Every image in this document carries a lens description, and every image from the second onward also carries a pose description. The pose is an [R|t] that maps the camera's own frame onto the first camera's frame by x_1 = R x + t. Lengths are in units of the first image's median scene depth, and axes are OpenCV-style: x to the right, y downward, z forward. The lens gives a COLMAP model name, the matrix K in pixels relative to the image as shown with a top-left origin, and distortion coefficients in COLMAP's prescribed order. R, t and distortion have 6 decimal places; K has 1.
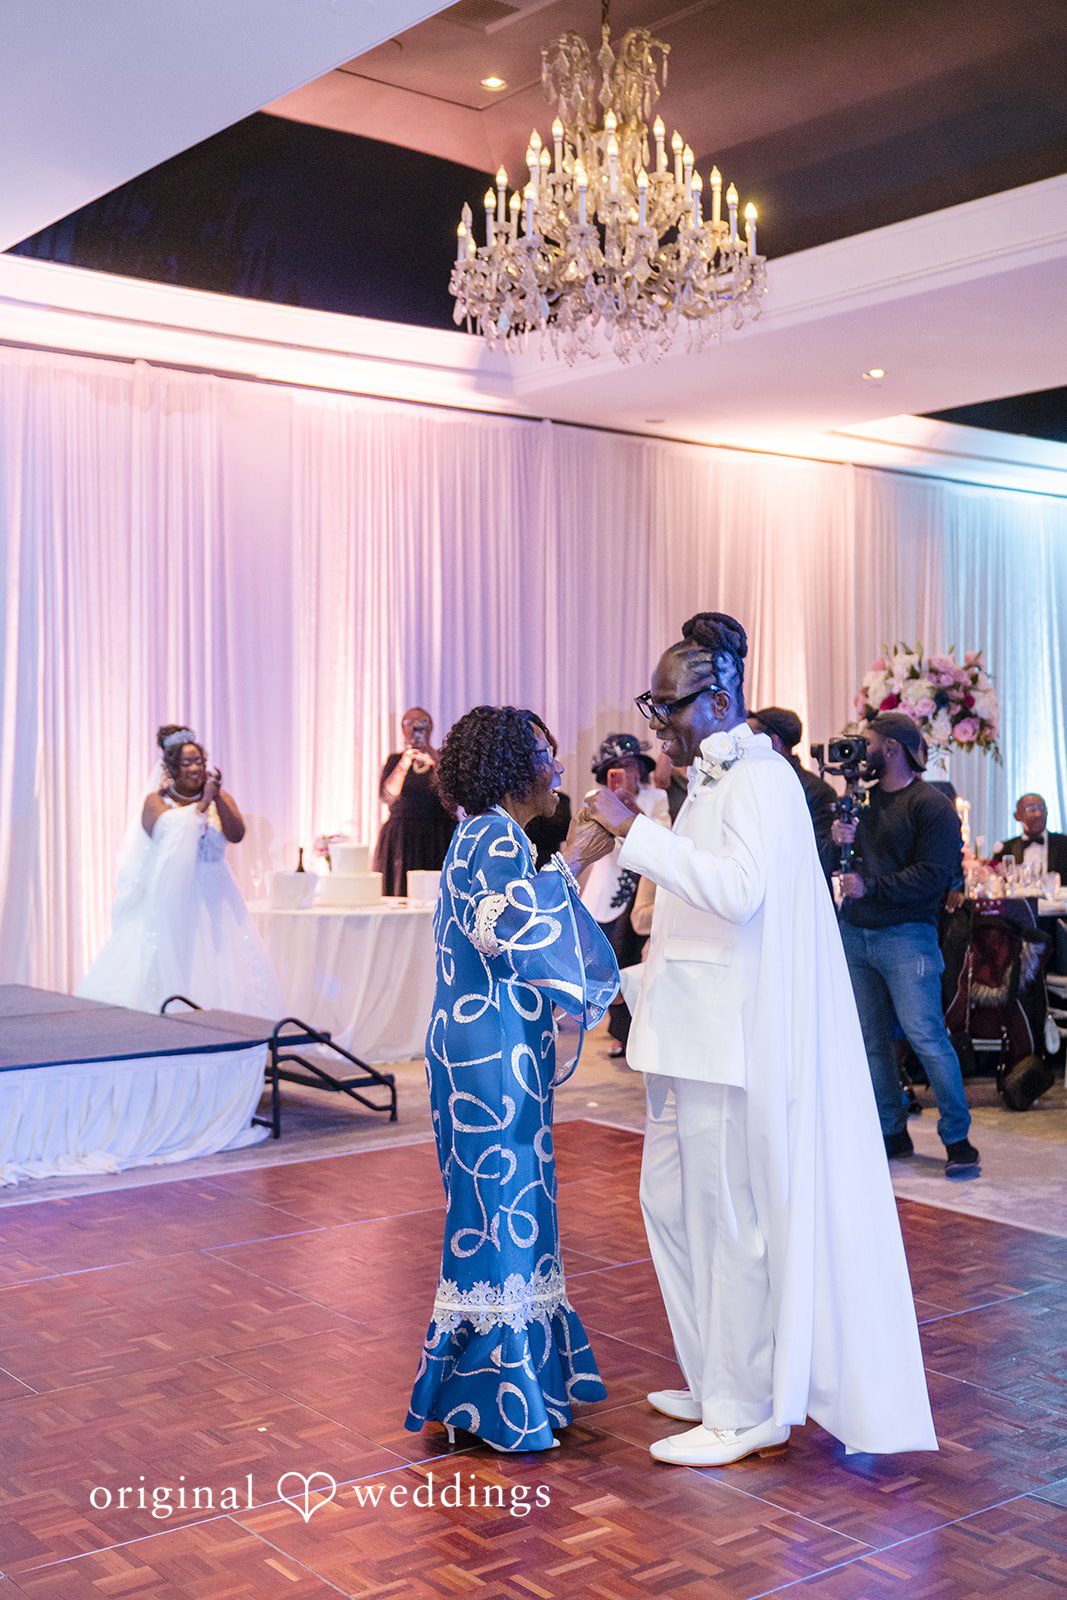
lens RADIAL K [[1883.0, 0, 529.8], [0, 1883.0, 791.2], [0, 0, 1]] dist [0.050819, 0.000000]
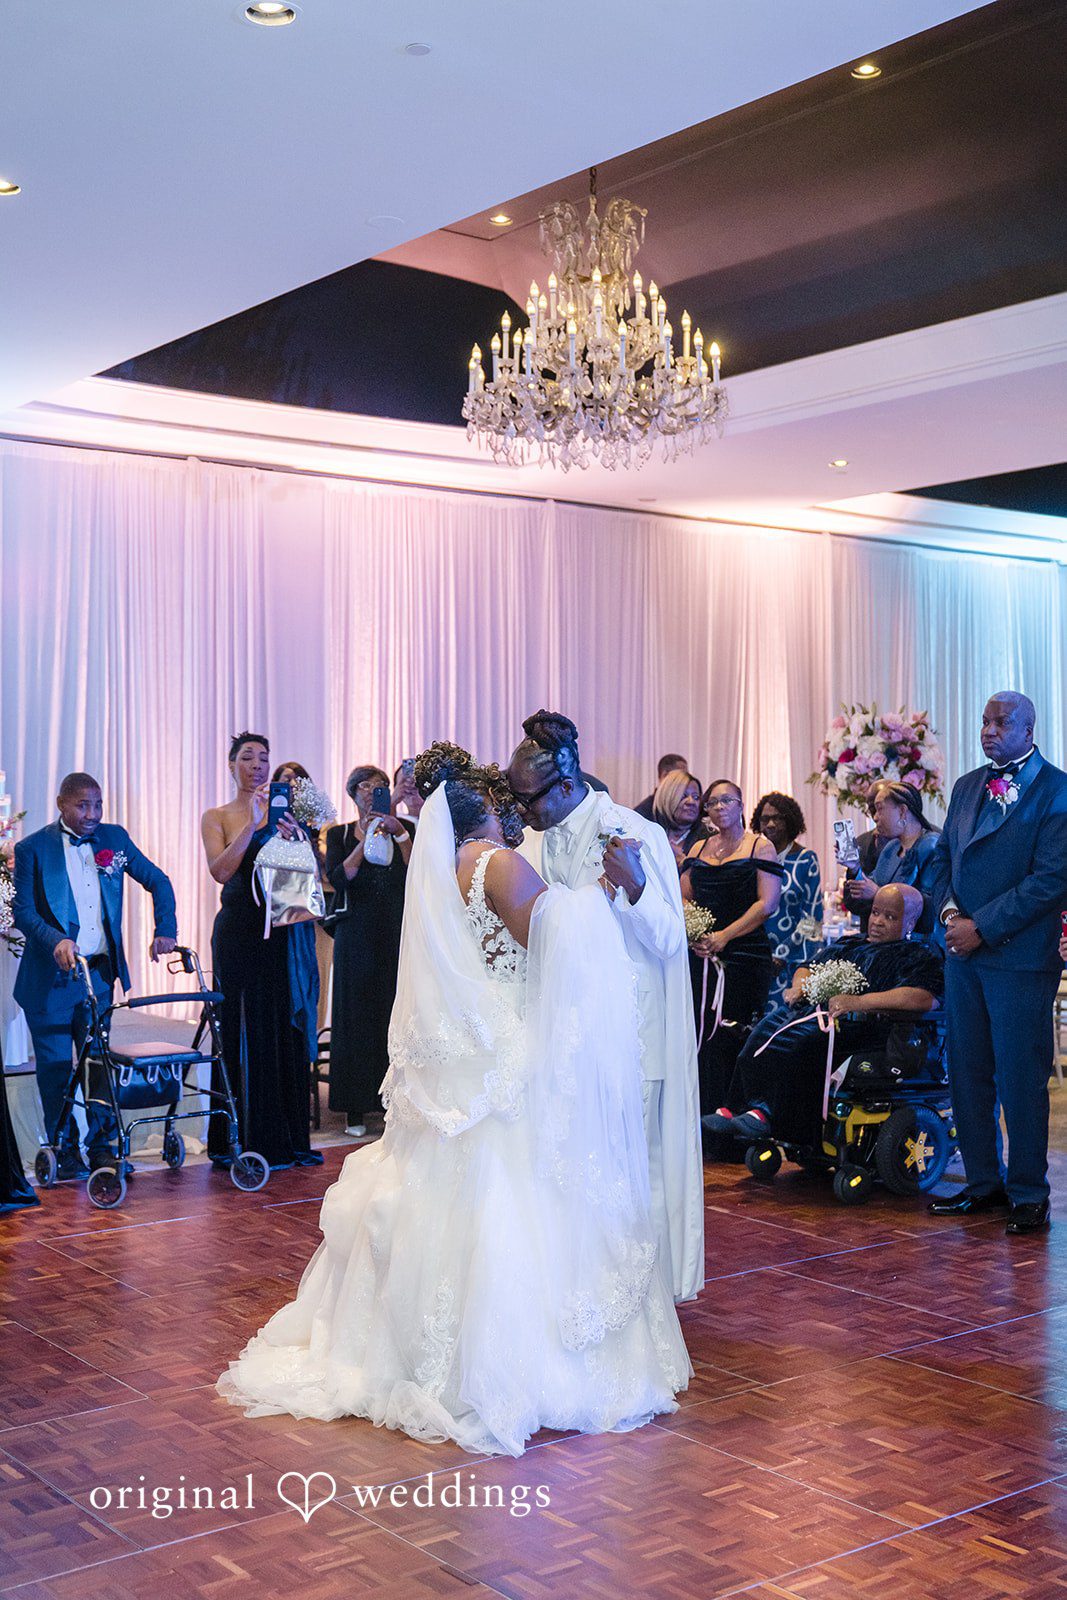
lens RADIAL K [[1883.0, 0, 536.6], [0, 1883.0, 806.1], [0, 0, 1]] dist [0.050819, 0.000000]
pose [[0.999987, -0.001480, -0.004865, 0.007713], [0.001434, 0.999953, -0.009634, -0.005847], [0.004879, 0.009627, 0.999942, -0.145891]]
